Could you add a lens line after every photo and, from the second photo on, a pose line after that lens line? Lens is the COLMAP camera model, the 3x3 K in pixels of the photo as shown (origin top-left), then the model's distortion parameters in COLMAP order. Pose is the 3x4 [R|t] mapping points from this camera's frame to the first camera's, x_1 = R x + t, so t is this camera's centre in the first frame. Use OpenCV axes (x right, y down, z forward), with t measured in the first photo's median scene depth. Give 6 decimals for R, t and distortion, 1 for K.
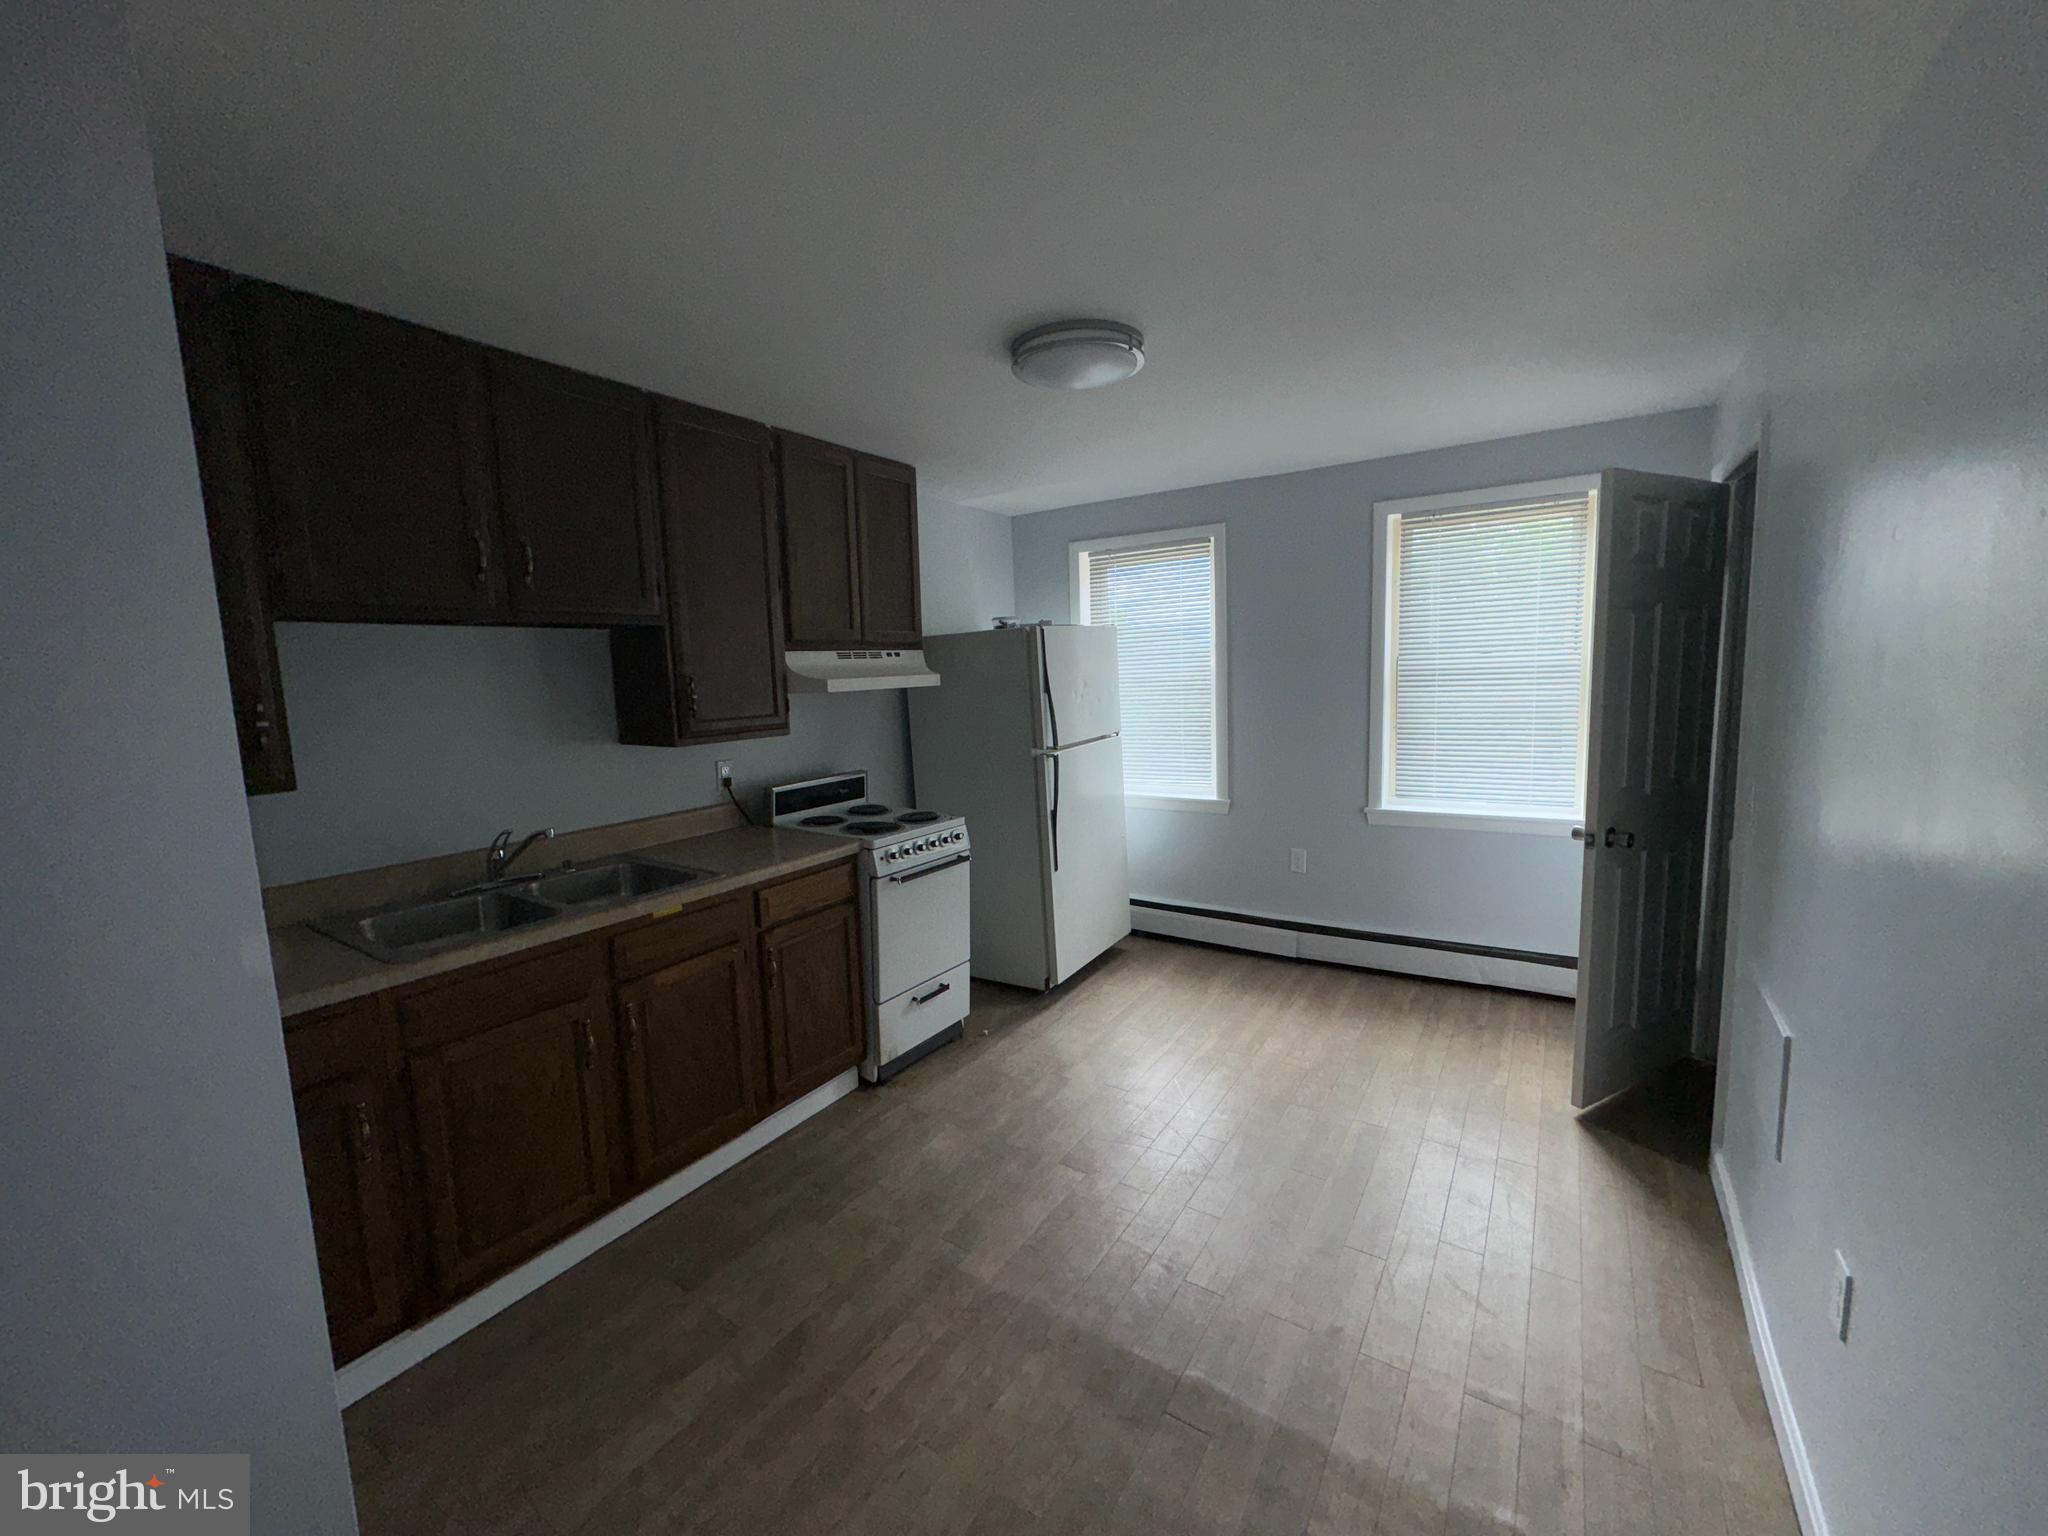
lens RADIAL K [[817.2, 0, 1018.9], [0, 817.2, 766.5], [0, 0, 1]] dist [-0.002234, -0.000033]
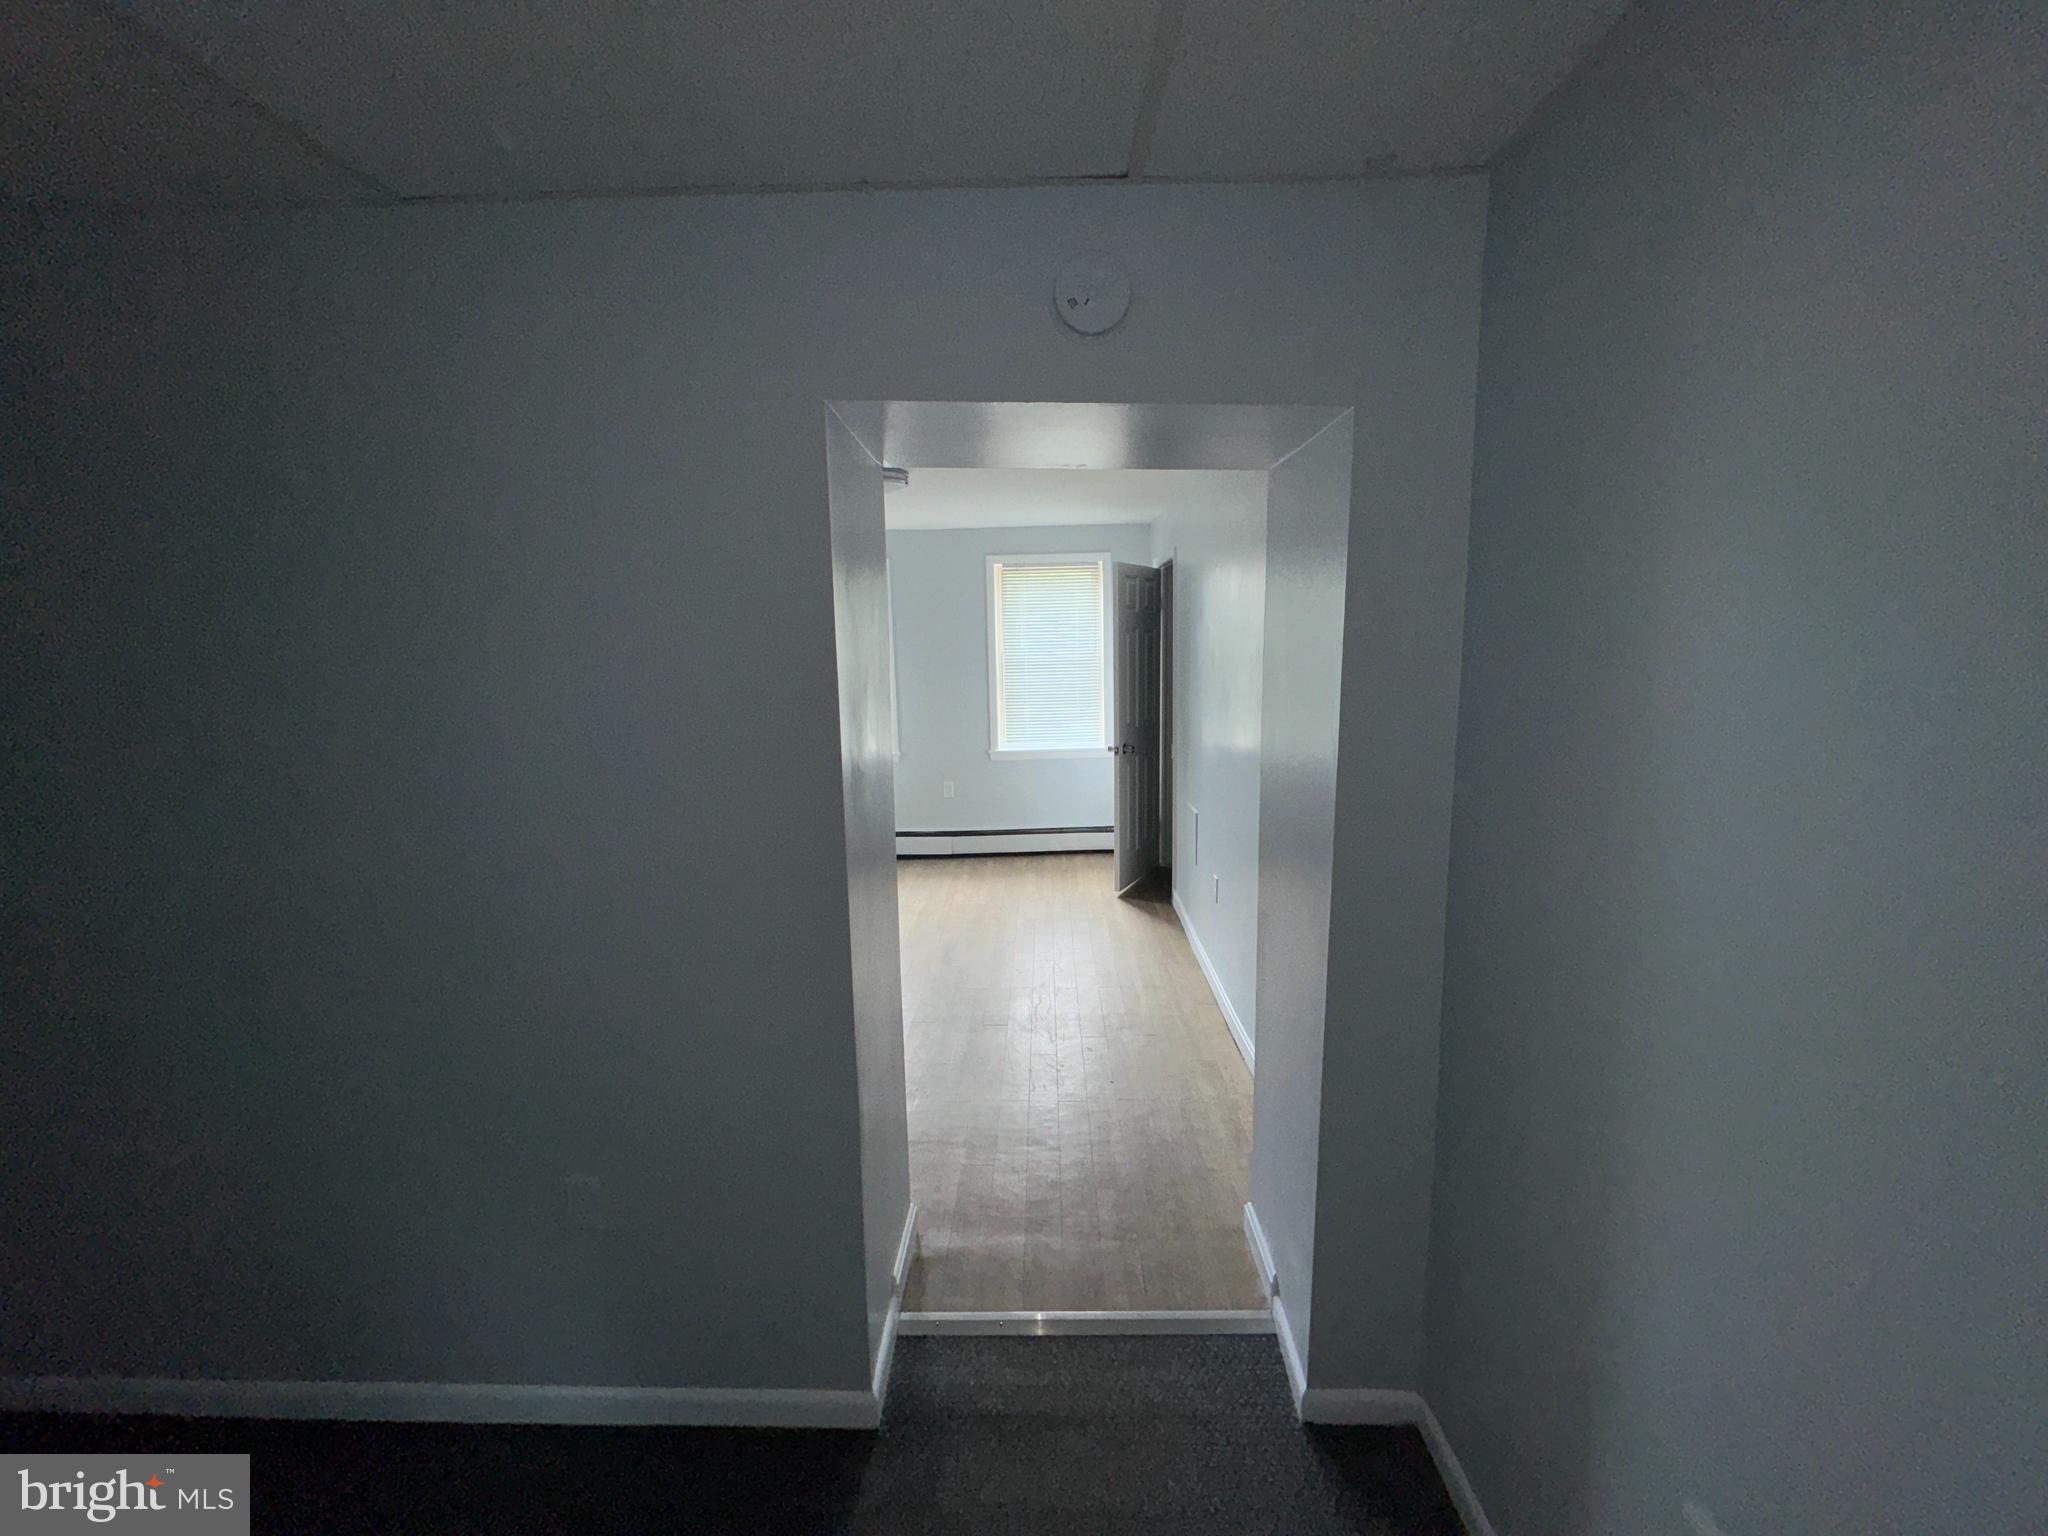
lens RADIAL K [[817.2, 0, 1031.3], [0, 817.2, 755.1], [0, 0, 1]] dist [-0.002234, -0.000033]
pose [[0.842563, -0.055126, 0.535769, -0.410605], [0.054729, 0.998362, 0.016655, 0.045310], [-0.535810, 0.015289, 0.844200, -0.425641]]
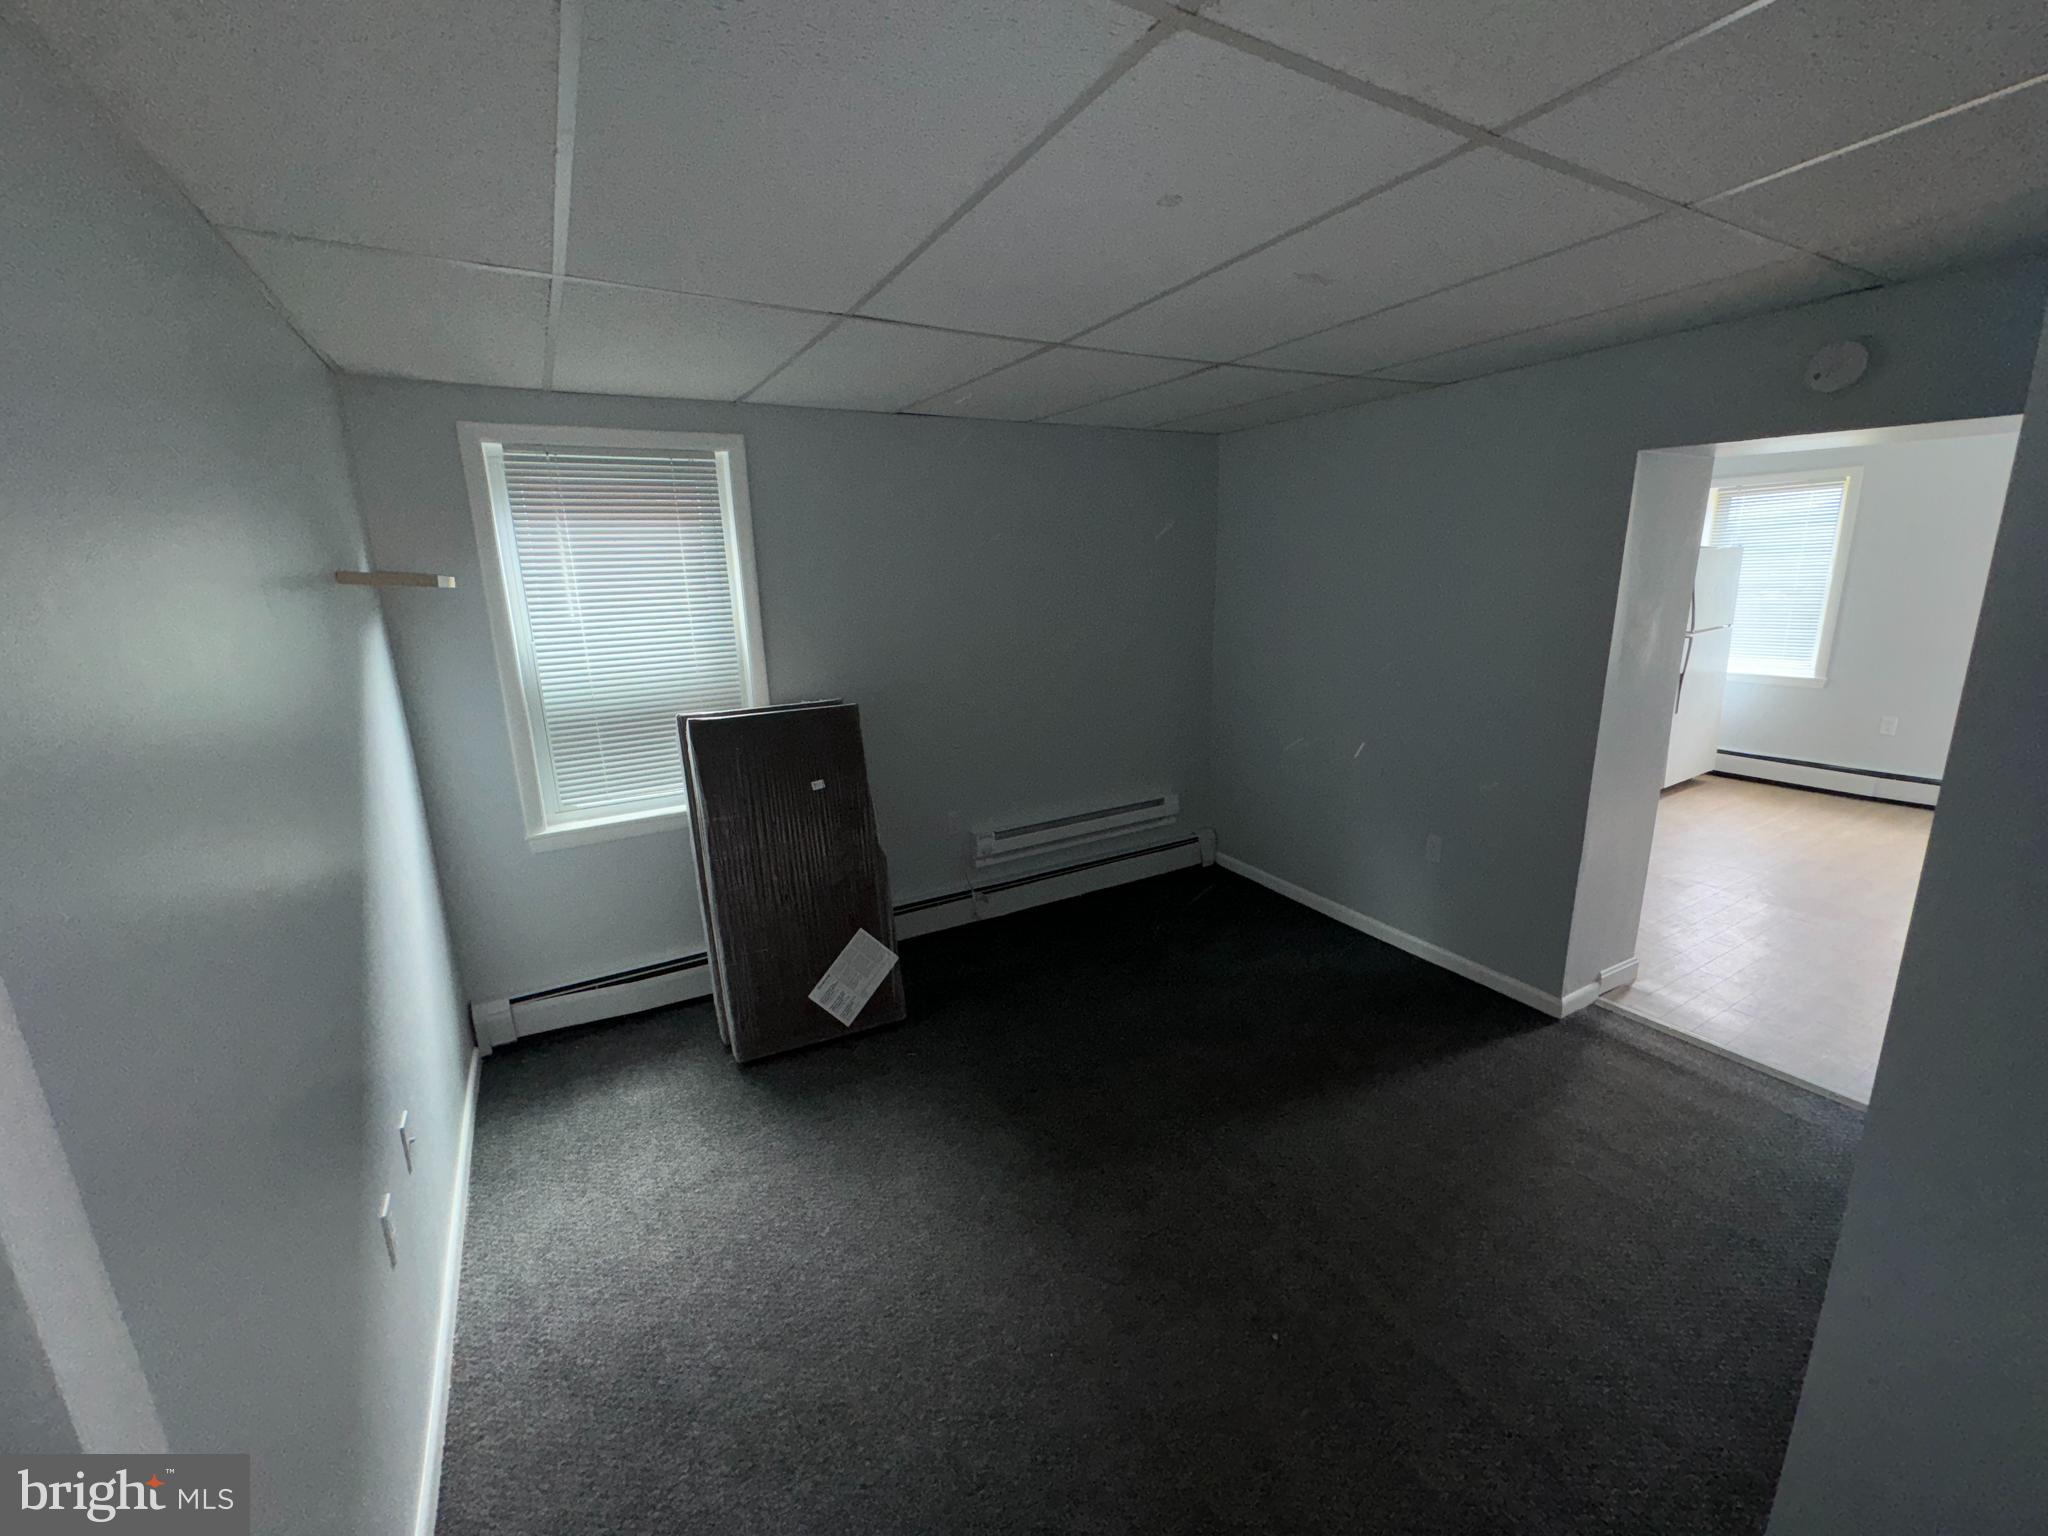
lens RADIAL K [[817.2, 0, 1019.5], [0, 817.2, 783.4], [0, 0, 1]] dist [-0.002234, -0.000033]
pose [[0.892070, 0.110150, -0.438267, -0.411266], [-0.049756, 0.987883, 0.147010, 0.103701], [0.449150, -0.109337, 0.886741, -1.031994]]
